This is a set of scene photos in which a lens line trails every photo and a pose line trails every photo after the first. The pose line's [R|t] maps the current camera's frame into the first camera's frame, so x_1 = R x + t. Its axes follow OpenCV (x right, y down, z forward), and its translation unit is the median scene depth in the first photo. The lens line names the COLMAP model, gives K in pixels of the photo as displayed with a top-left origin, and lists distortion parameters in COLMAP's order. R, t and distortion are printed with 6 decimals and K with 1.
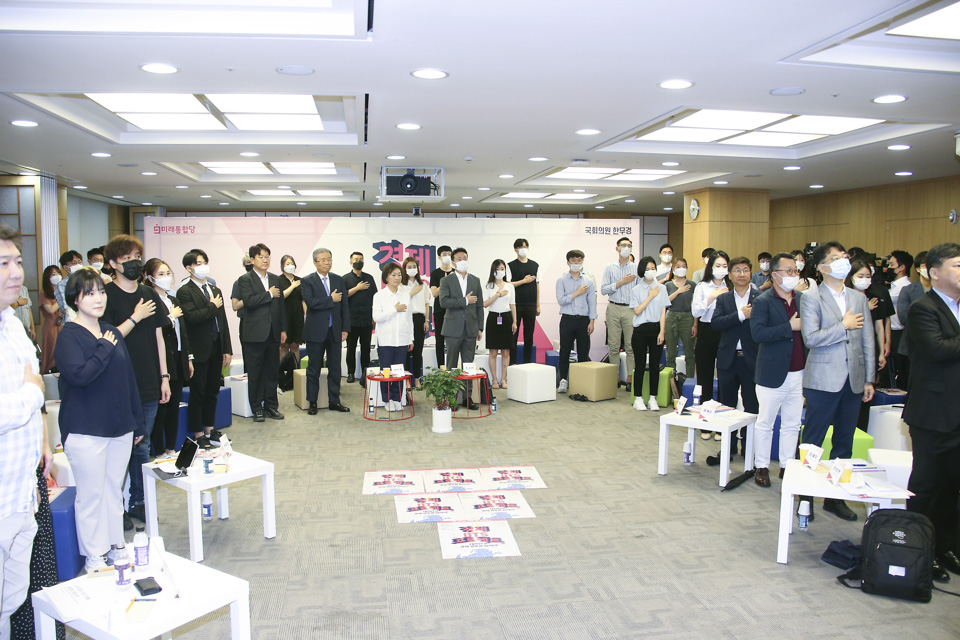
lens RADIAL K [[758.3, 0, 473.6], [0, 758.3, 318.2], [0, 0, 1]] dist [-0.161416, 0.094431]
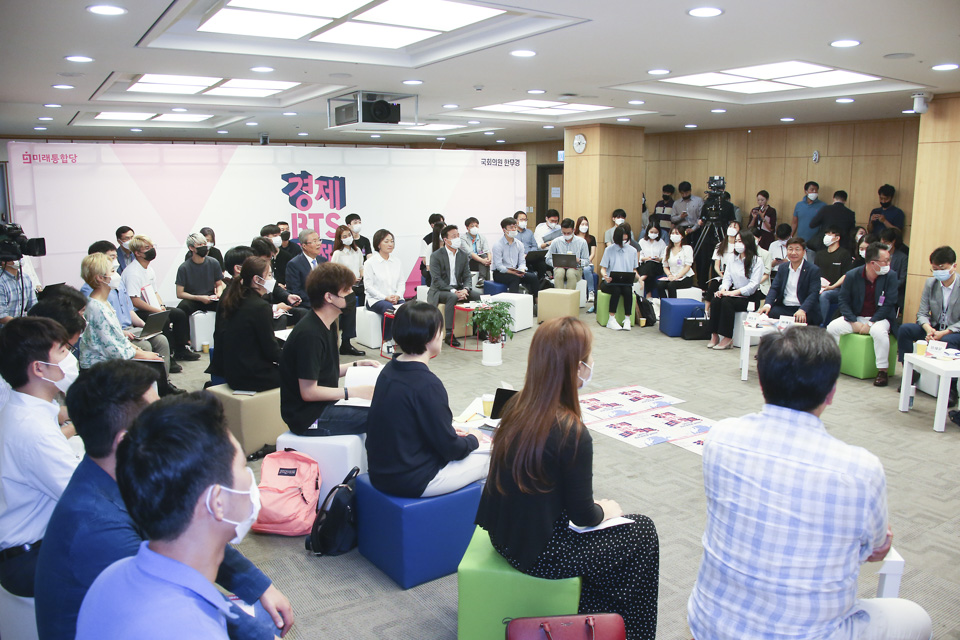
lens RADIAL K [[758.3, 0, 473.6], [0, 758.3, 318.2], [0, 0, 1]] dist [-0.161416, 0.094431]
pose [[0.913118, -0.069363, 0.401752, -0.560346], [0.032953, 0.994754, 0.096847, -0.010868], [-0.406362, -0.075194, 0.910613, 0.125001]]
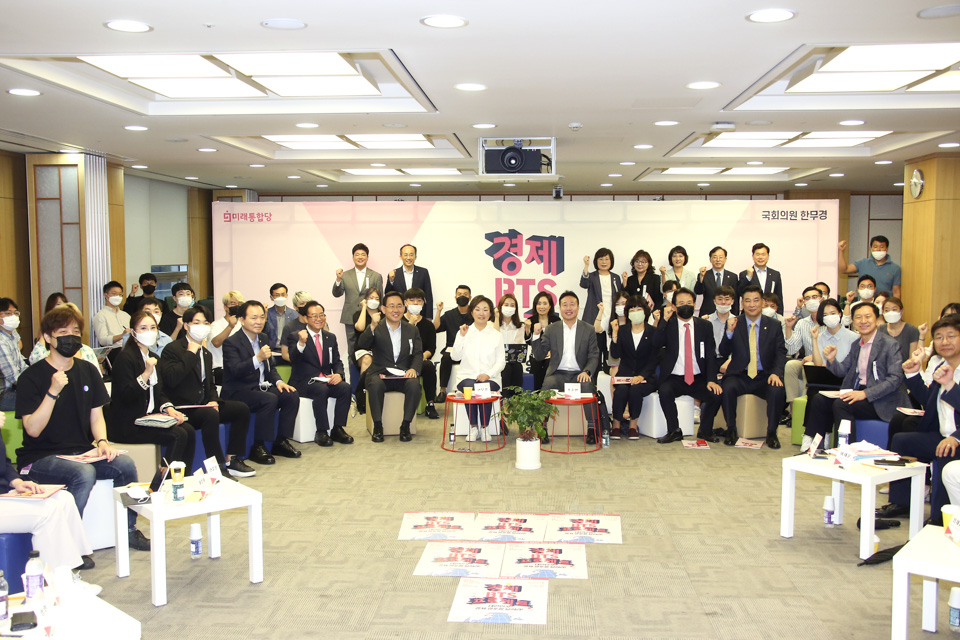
lens RADIAL K [[961.8, 0, 480.0], [0, 961.8, 320.0], [0, 0, 1]] dist [-0.045290, 0.019654]
pose [[0.978025, 0.012699, -0.208101, 0.142744], [-0.014915, 0.999848, -0.009082, 0.004292], [0.207954, 0.011986, 0.978065, -0.006342]]
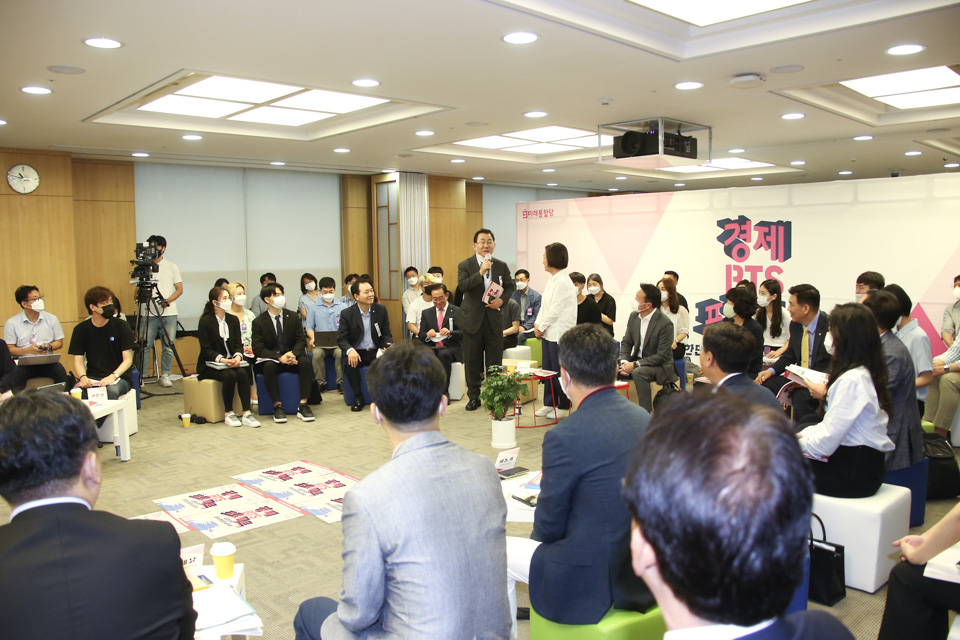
lens RADIAL K [[771.8, 0, 480.0], [0, 771.8, 320.0], [0, 0, 1]] dist [-0.117254, 0.002834]
pose [[0.576127, 0.059862, -0.815165, 0.744202], [-0.049610, 0.998037, 0.038229, -0.021129], [0.815853, 0.018416, 0.577966, 0.603344]]
